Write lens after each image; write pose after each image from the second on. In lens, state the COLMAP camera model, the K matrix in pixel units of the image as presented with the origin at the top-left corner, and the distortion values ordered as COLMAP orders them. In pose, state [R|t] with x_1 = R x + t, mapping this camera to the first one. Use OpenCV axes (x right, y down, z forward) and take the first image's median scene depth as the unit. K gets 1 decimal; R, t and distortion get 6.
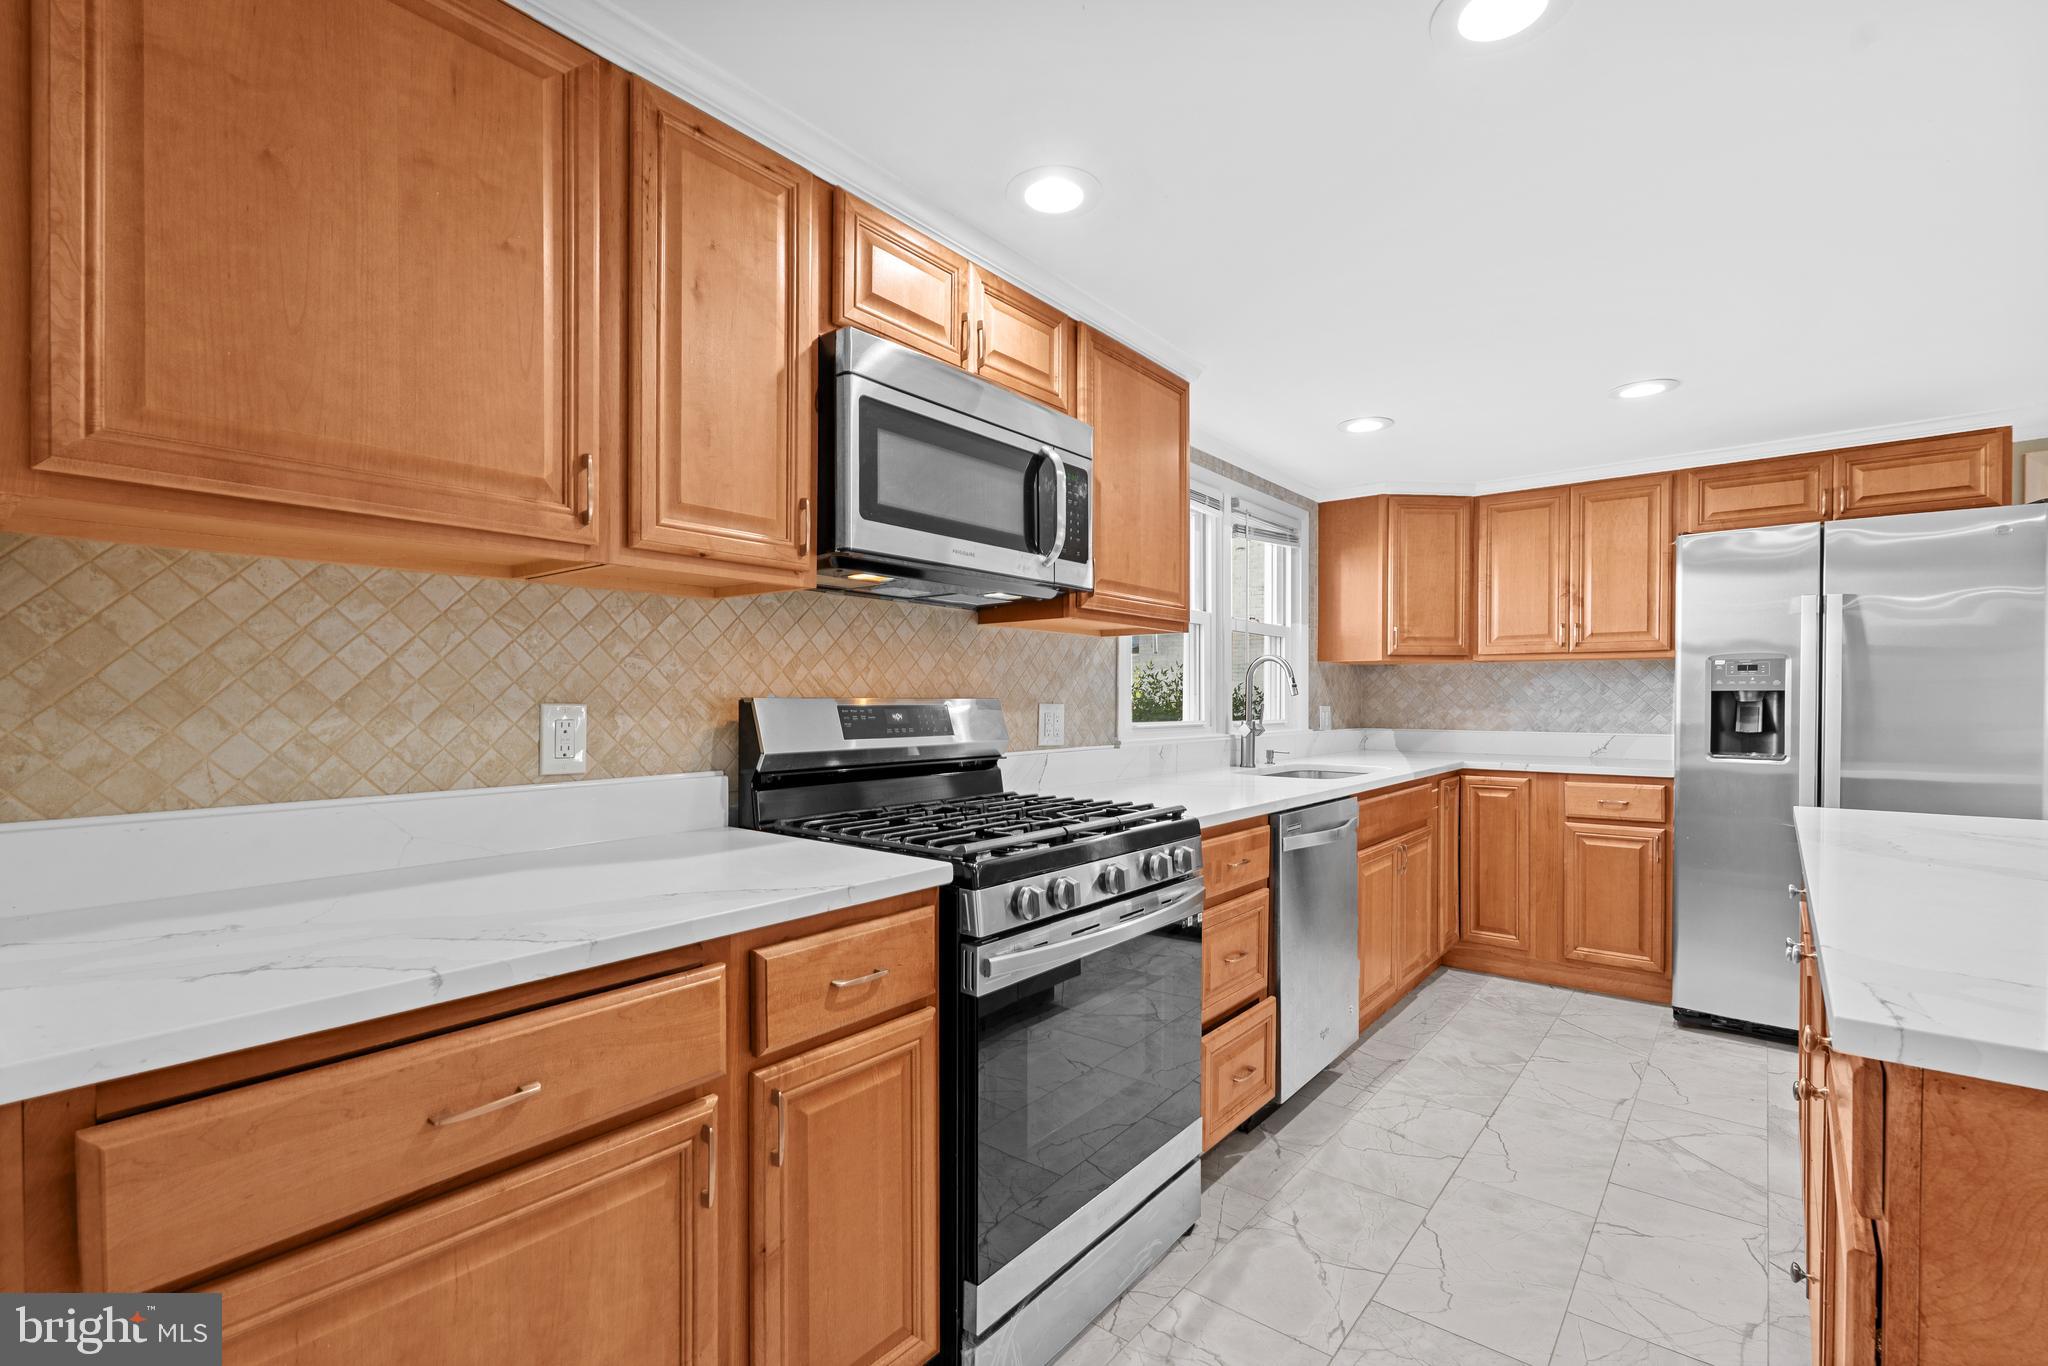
lens RADIAL K [[920.7, 0, 1011.8], [0, 920.7, 708.9], [0, 0, 1]] dist [-0.002746, 0.000401]
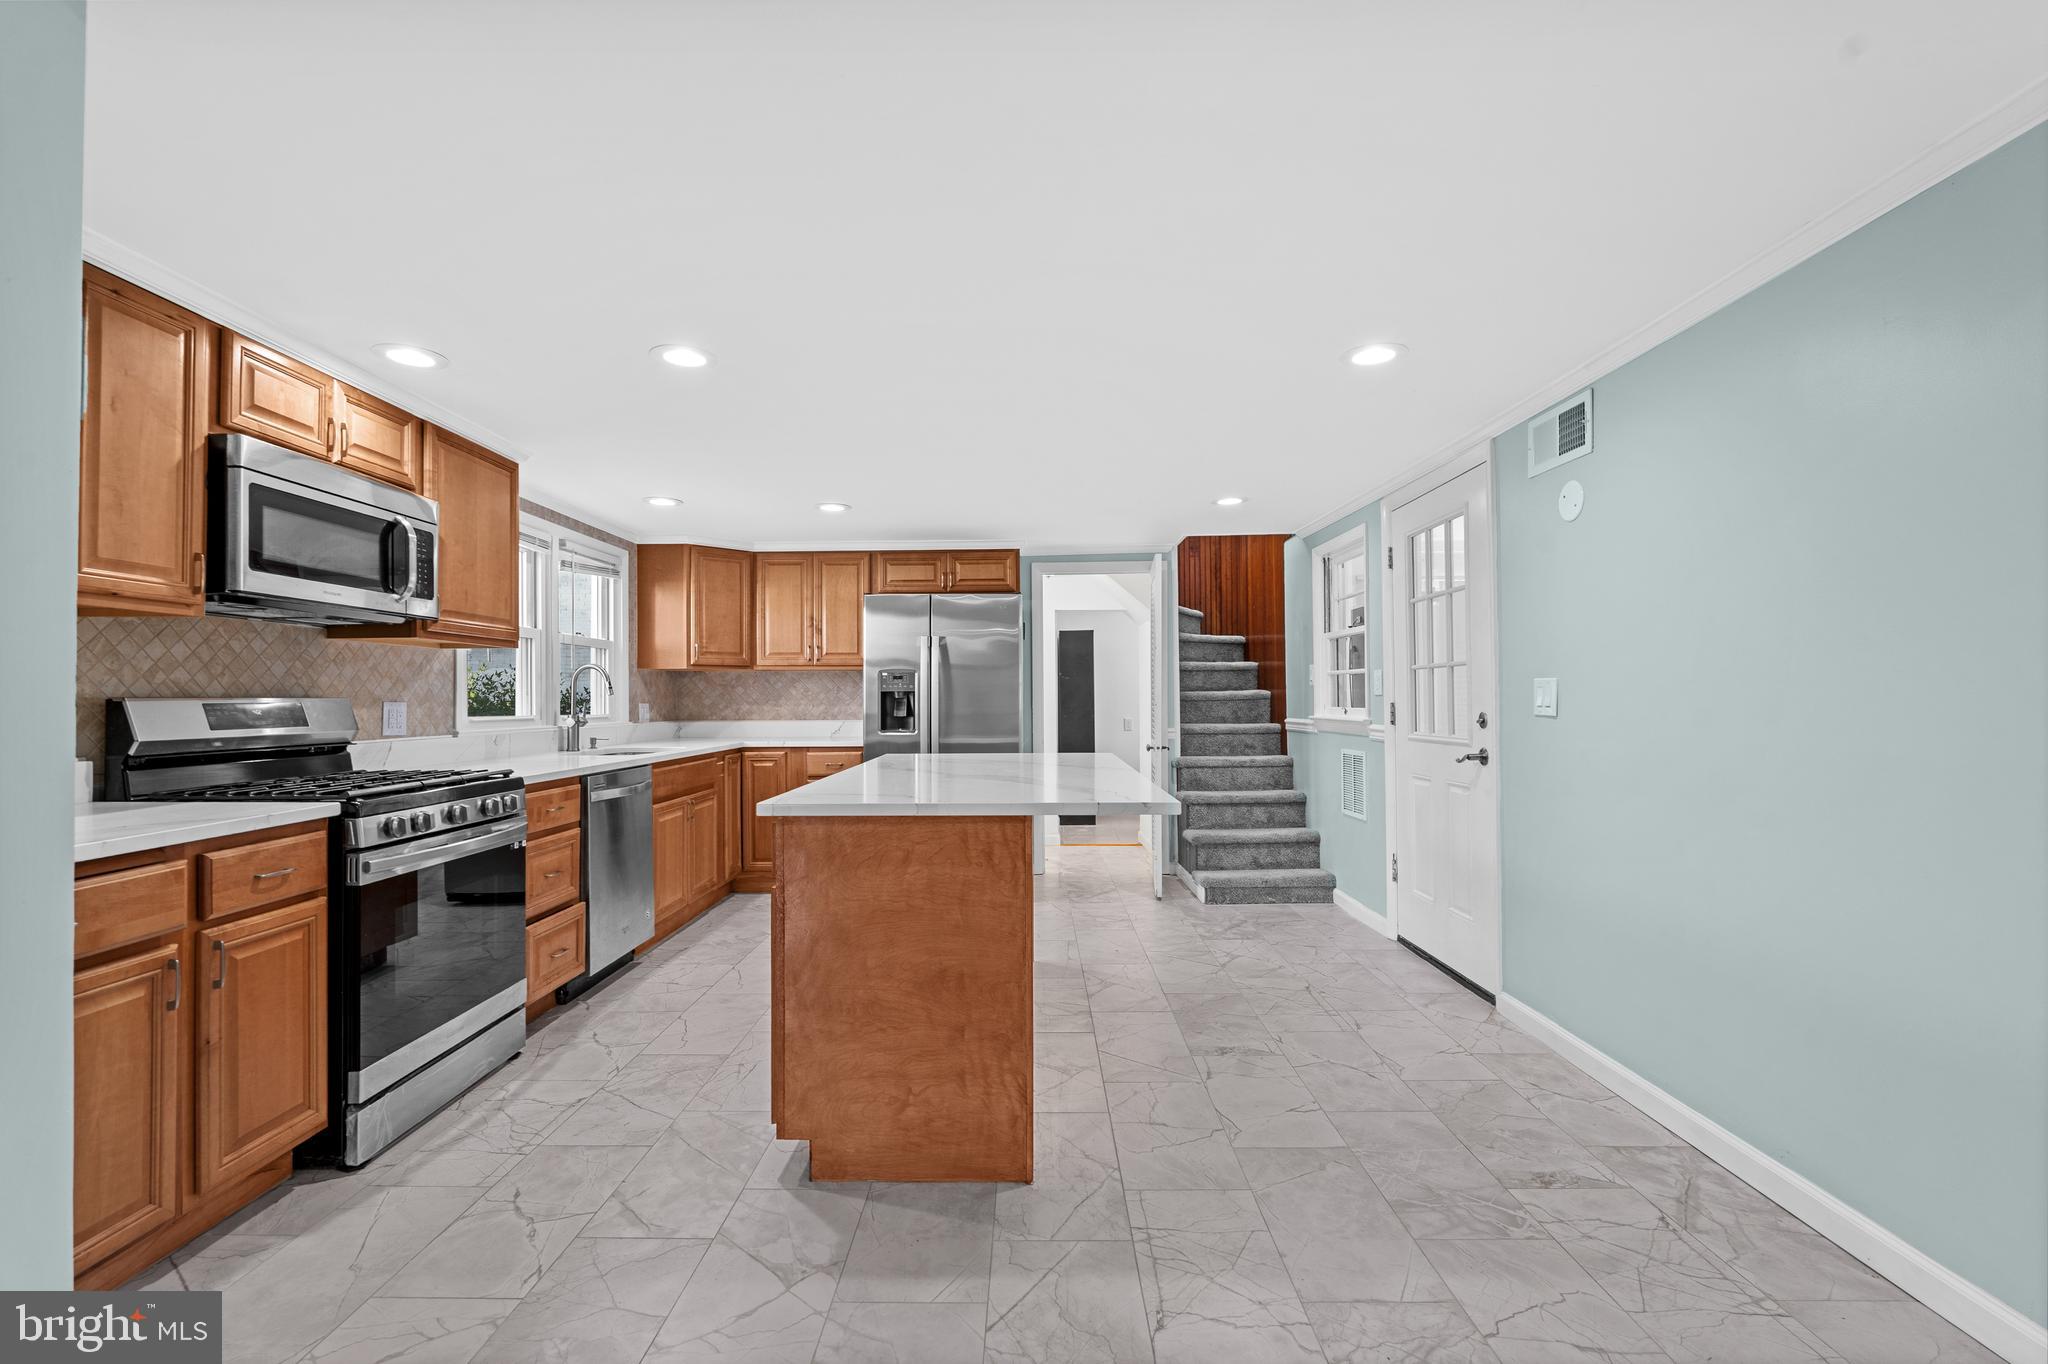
lens RADIAL K [[920.7, 0, 1034.8], [0, 920.7, 688.7], [0, 0, 1]] dist [-0.002746, 0.000401]
pose [[0.772384, 0.002051, 0.635153, -0.101046], [0.012291, 0.999759, -0.018175, 0.012695], [-0.635038, 0.021845, 0.772172, -0.664216]]
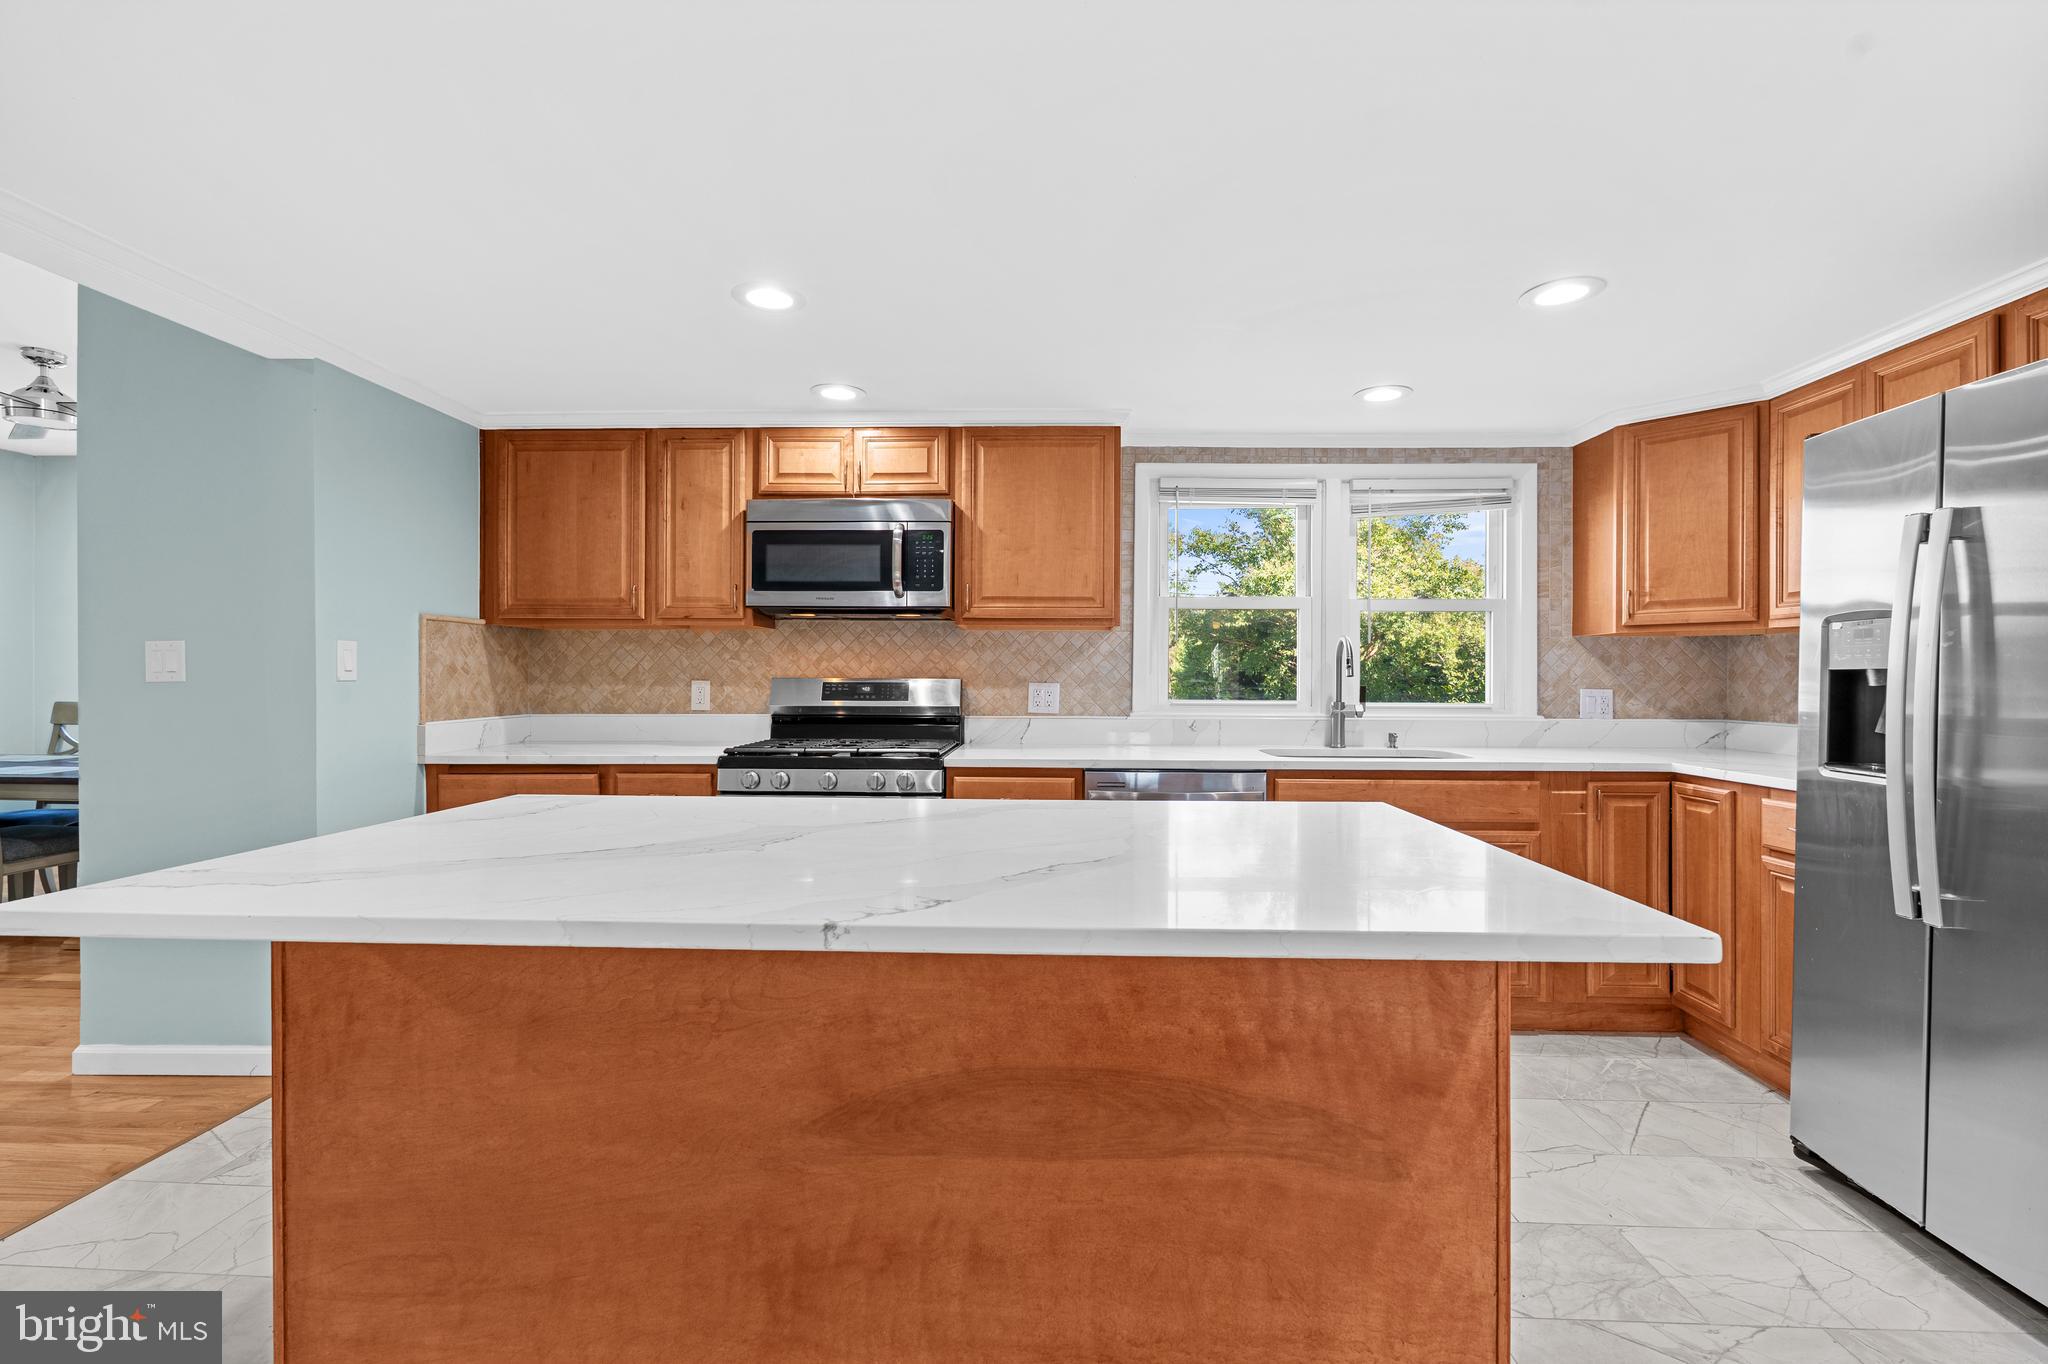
lens RADIAL K [[920.7, 0, 1025.3], [0, 920.7, 676.5], [0, 0, 1]] dist [-0.002746, 0.000401]
pose [[0.595376, 0.000767, -0.803447, 1.447801], [-0.011077, 0.999912, -0.007254, -0.005844], [0.803371, 0.013219, 0.595332, 0.208486]]
